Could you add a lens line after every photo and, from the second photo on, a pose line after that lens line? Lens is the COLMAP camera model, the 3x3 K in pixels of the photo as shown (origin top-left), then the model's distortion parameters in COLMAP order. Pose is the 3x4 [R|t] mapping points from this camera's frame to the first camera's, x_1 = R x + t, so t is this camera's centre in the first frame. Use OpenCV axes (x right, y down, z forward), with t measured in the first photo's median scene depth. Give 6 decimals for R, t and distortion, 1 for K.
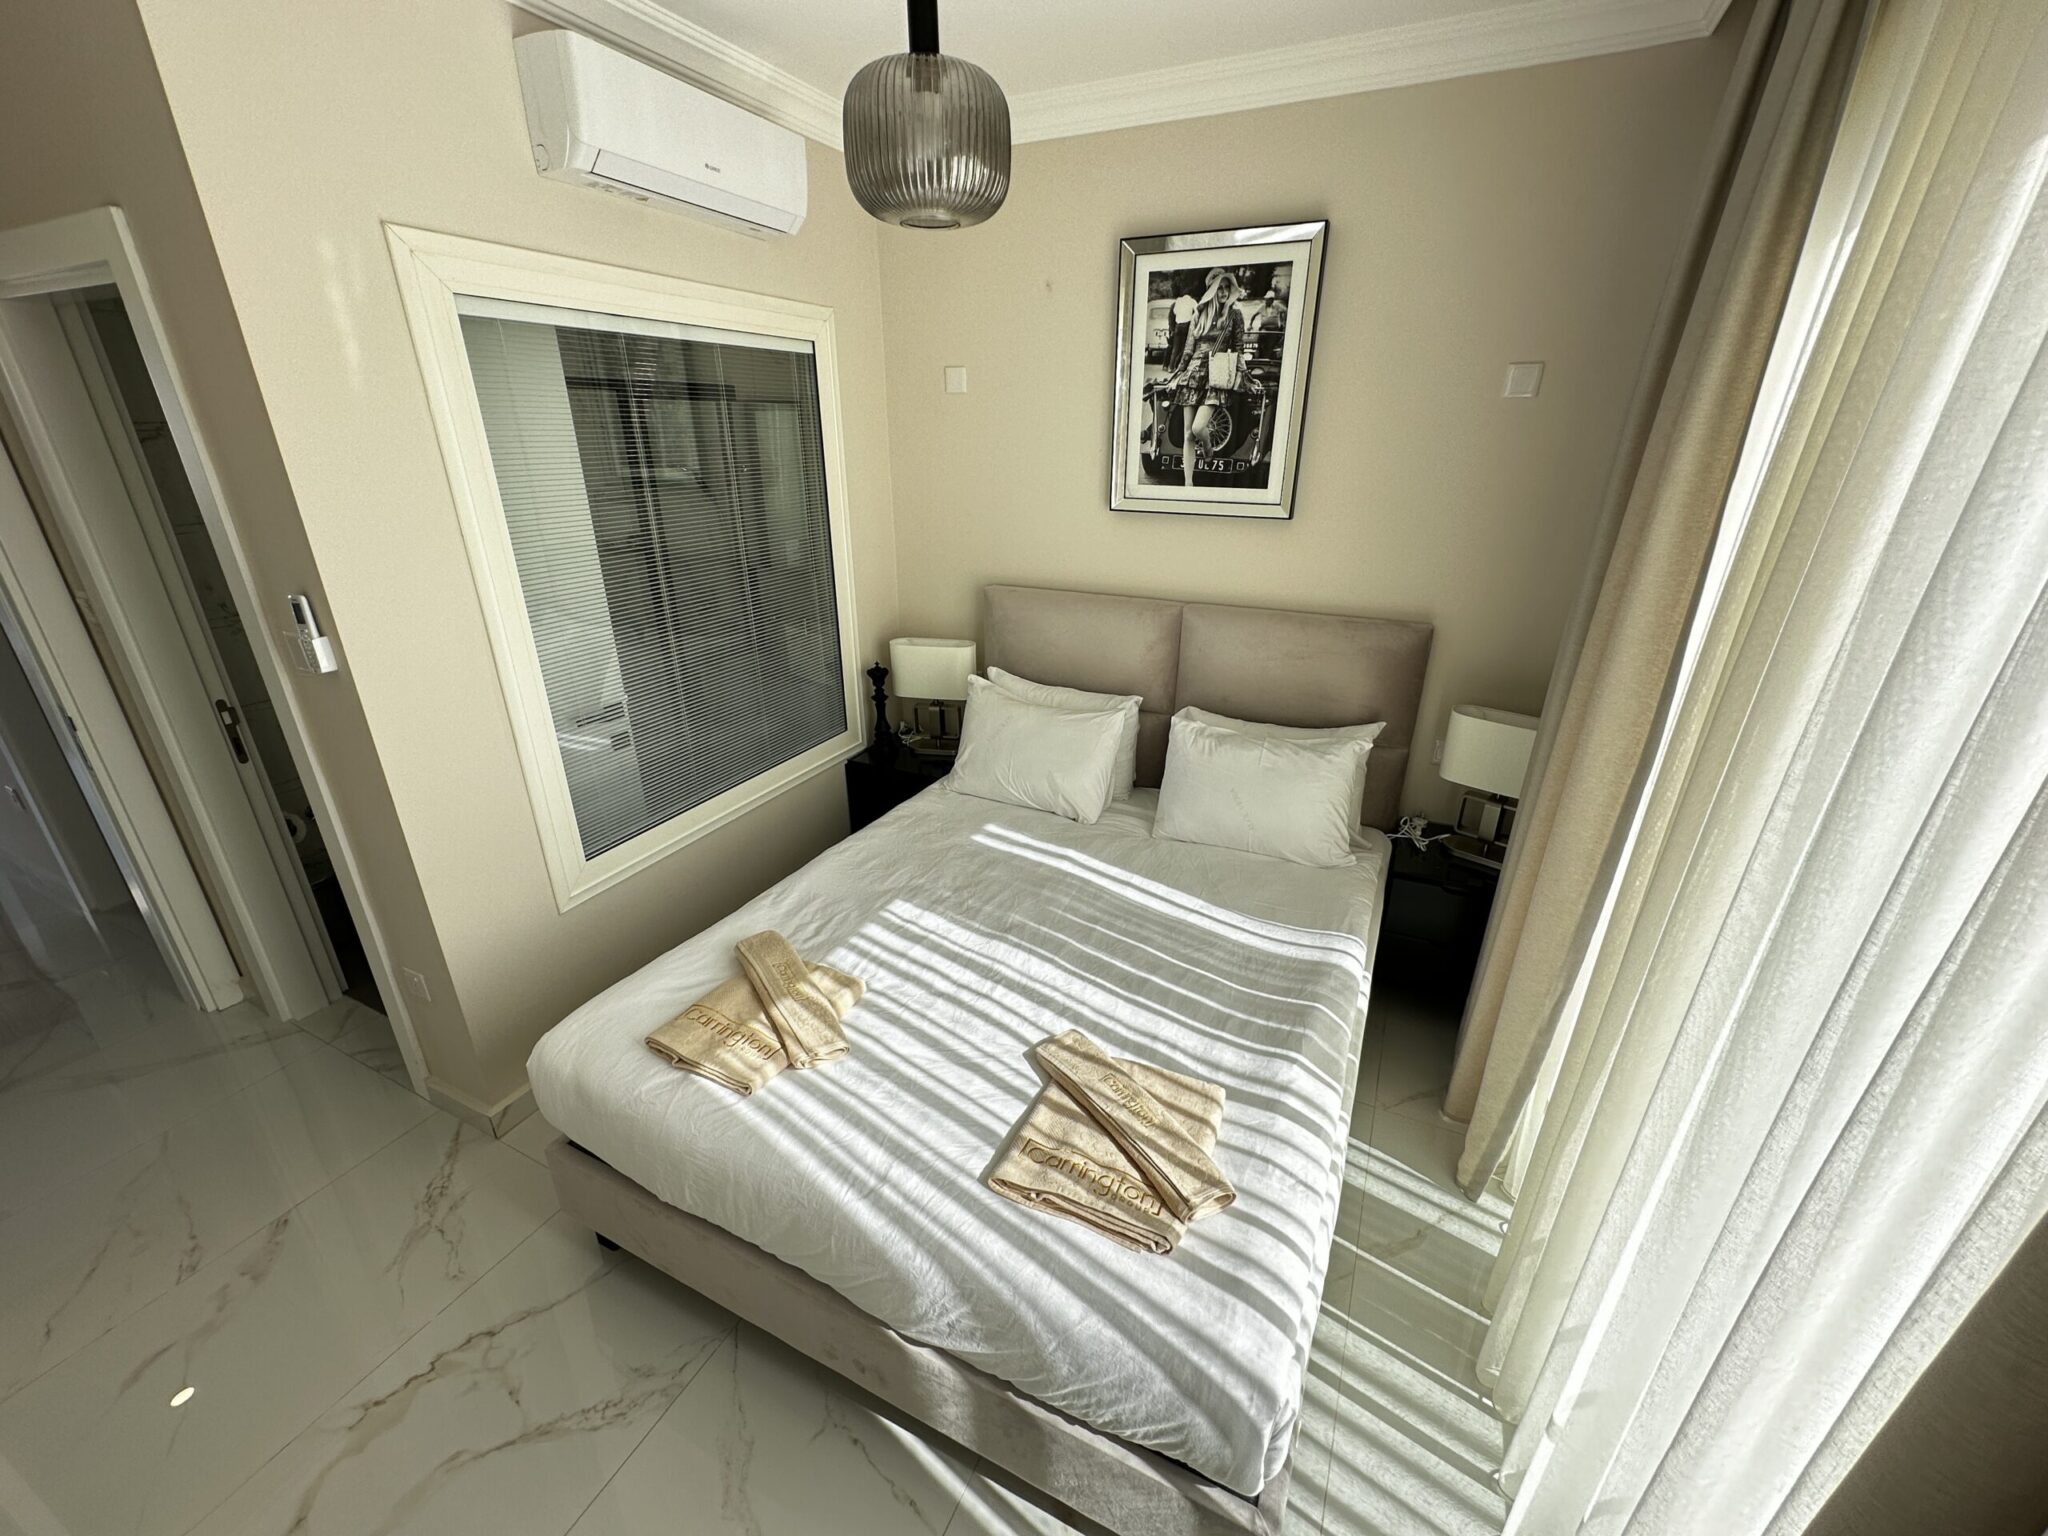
lens RADIAL K [[825.8, 0, 1020.4], [0, 825.8, 770.4], [0, 0, 1]] dist [0.002144, 0.000267]
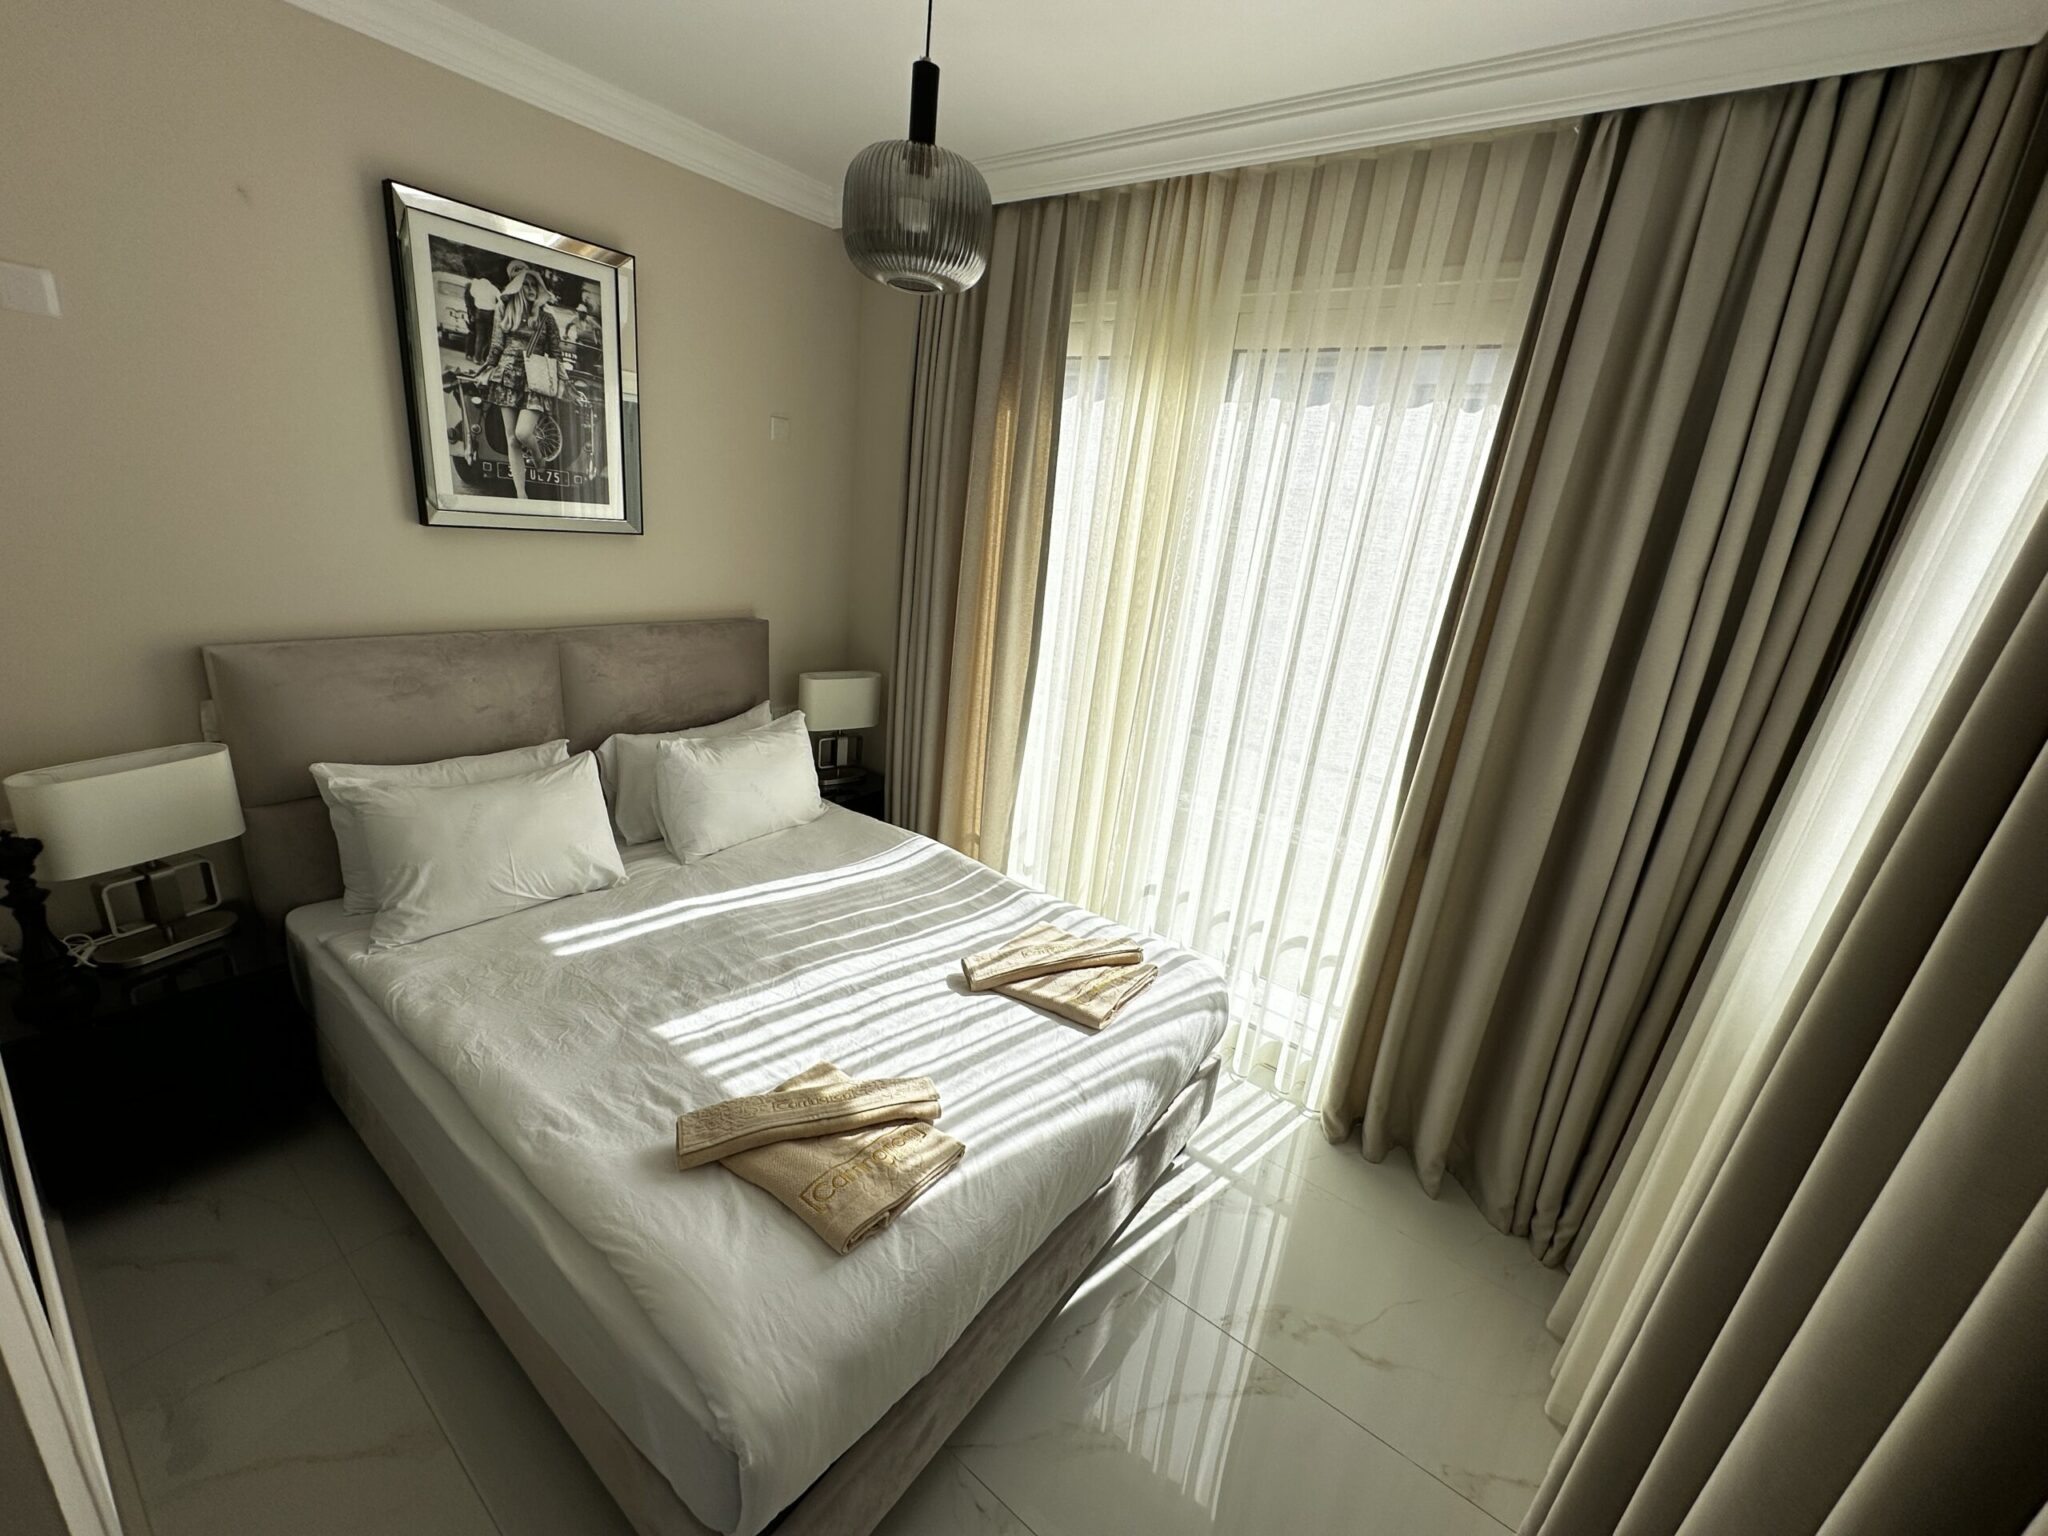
lens RADIAL K [[825.8, 0, 1026.2], [0, 825.8, 773.6], [0, 0, 1]] dist [0.002144, 0.000267]
pose [[0.178362, -0.290445, 0.940122, -0.680095], [0.283719, 0.930043, 0.233503, -0.137391], [-0.942173, 0.225083, 0.248289, 0.375405]]
